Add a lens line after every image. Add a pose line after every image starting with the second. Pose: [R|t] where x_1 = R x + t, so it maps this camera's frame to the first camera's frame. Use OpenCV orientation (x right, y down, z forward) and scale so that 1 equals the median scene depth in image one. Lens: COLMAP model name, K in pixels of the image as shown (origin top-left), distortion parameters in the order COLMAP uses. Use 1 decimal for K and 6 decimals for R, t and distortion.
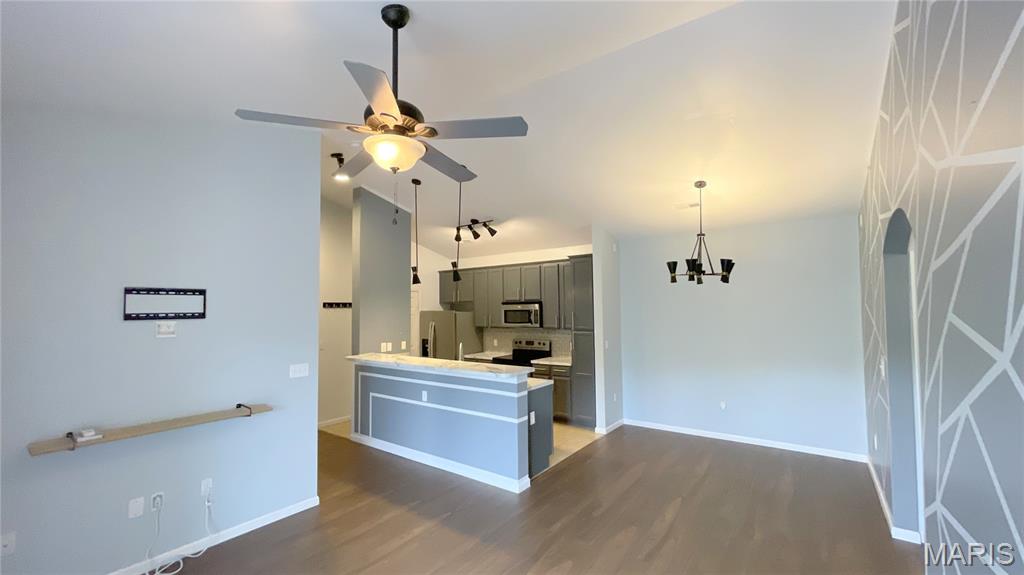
lens RADIAL K [[413.3, 0, 510.3], [0, 413.3, 291.9], [0, 0, 1]] dist [0.007168, -0.000194]
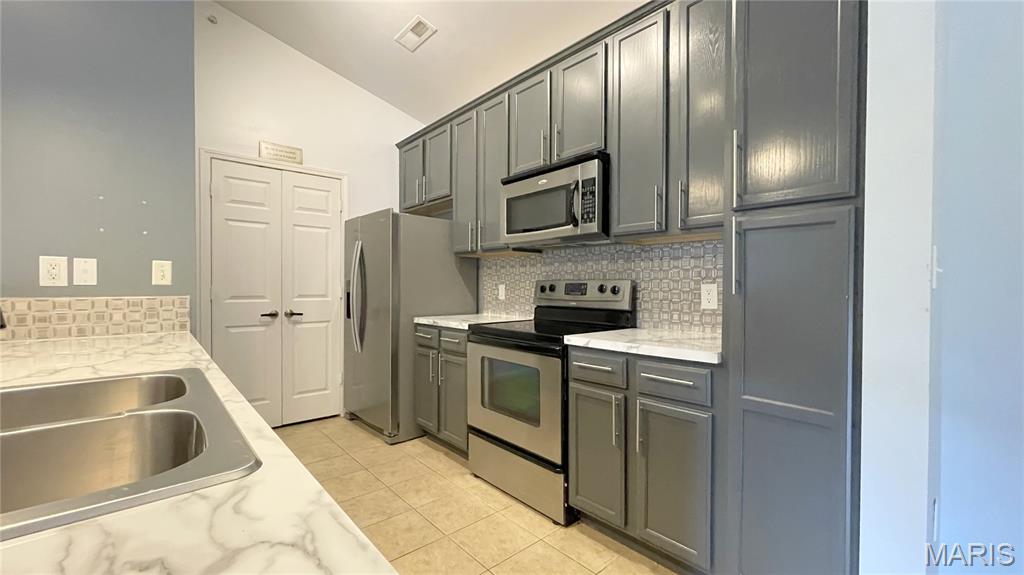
lens RADIAL K [[413.3, 0, 510.3], [0, 413.3, 291.9], [0, 0, 1]] dist [0.007168, -0.000194]
pose [[0.977458, 0.017977, -0.210361, 0.073895], [-0.005896, 0.998304, 0.057915, 0.115833], [0.211045, -0.055369, 0.975907, 0.691974]]
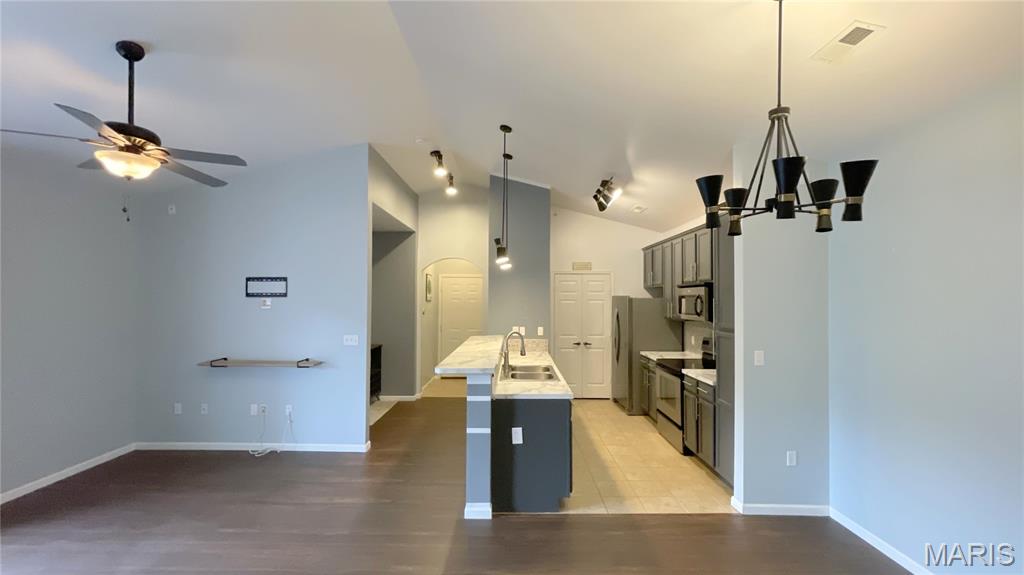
lens RADIAL K [[415.2, 0, 506.5], [0, 415.2, 291.8], [0, 0, 1]] dist [0.014530, -0.000219]
pose [[0.580276, 0.000190, -0.814420, 0.439335], [0.026083, 0.999483, 0.018817, 0.018034], [0.814002, -0.032162, 0.579970, 0.365437]]
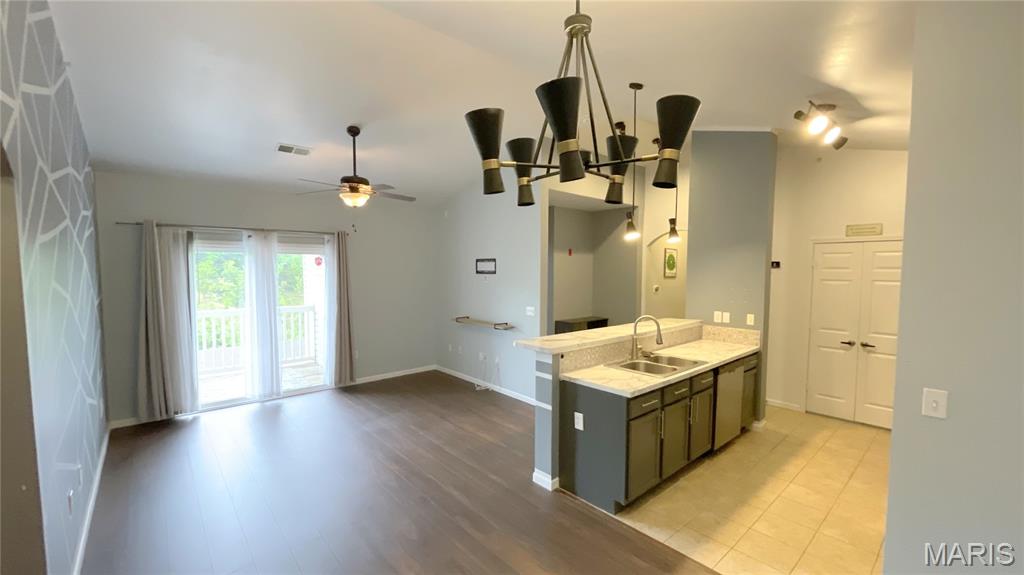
lens RADIAL K [[413.3, 0, 510.3], [0, 413.3, 291.9], [0, 0, 1]] dist [0.007168, -0.000194]
pose [[-0.212732, 0.066280, -0.974860, 0.520741], [0.039220, 0.997472, 0.059259, 0.017338], [0.976323, -0.025628, -0.214794, 0.693377]]
